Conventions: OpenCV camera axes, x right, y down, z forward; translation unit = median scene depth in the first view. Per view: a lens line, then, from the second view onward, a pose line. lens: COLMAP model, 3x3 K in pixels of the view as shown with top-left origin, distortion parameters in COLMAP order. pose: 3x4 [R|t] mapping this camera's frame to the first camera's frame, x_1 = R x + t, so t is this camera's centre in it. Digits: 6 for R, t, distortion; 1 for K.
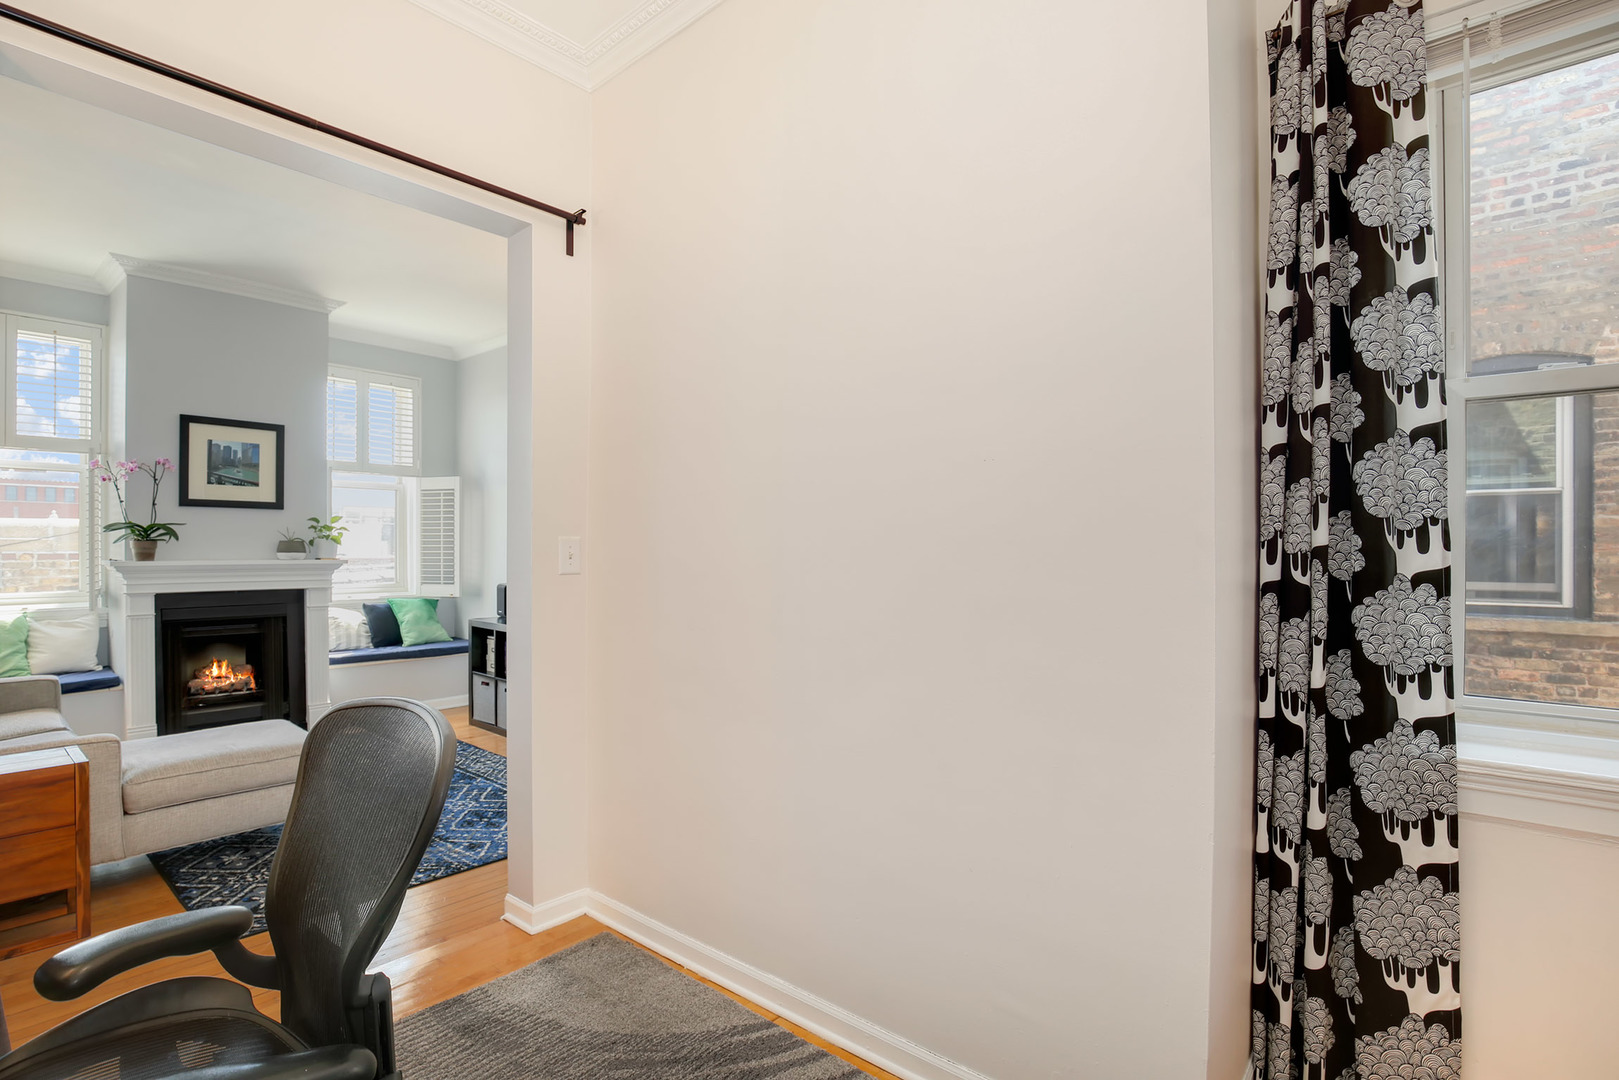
lens RADIAL K [[785.9, 0, 810.3], [0, 785.9, 545.4], [0, 0, 1]] dist [-0.027661, 0.003189]
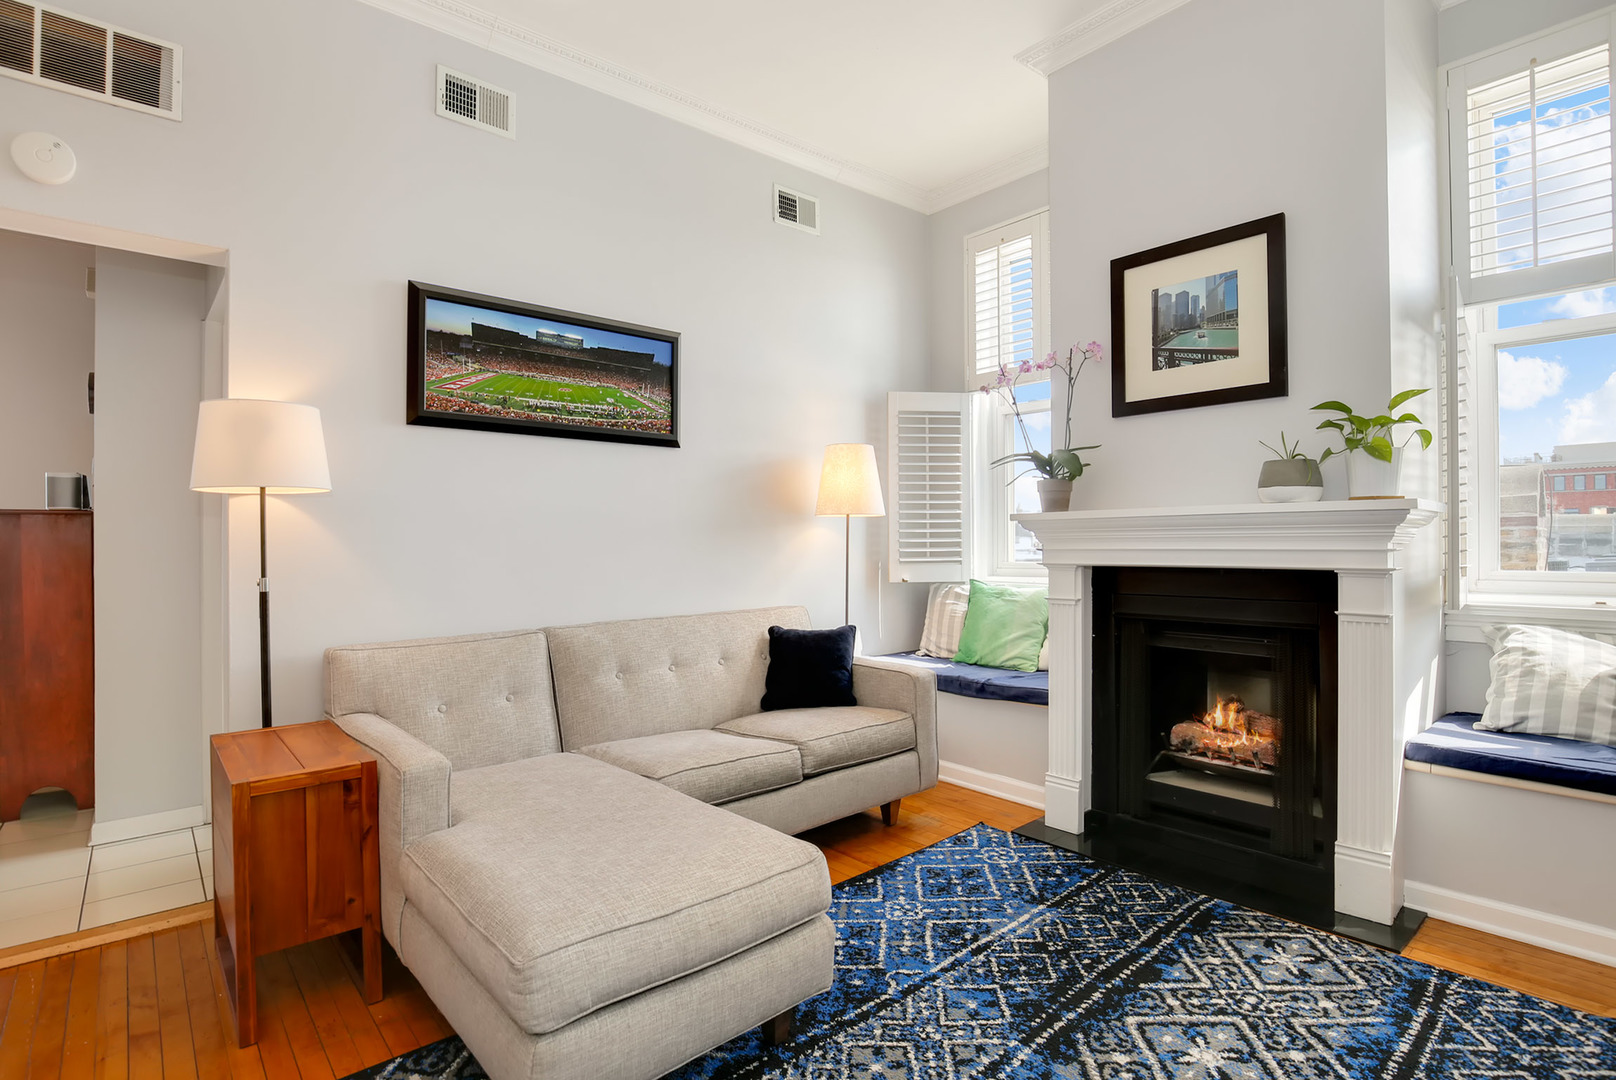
lens RADIAL K [[784.5, 0, 807.4], [0, 784.5, 538.5], [0, 0, 1]] dist [-0.027661, 0.003189]
pose [[-0.129977, -0.011969, -0.991445, -0.192900], [0.005009, 0.999906, -0.012728, 0.044015], [0.991504, -0.006621, -0.129905, 0.798926]]
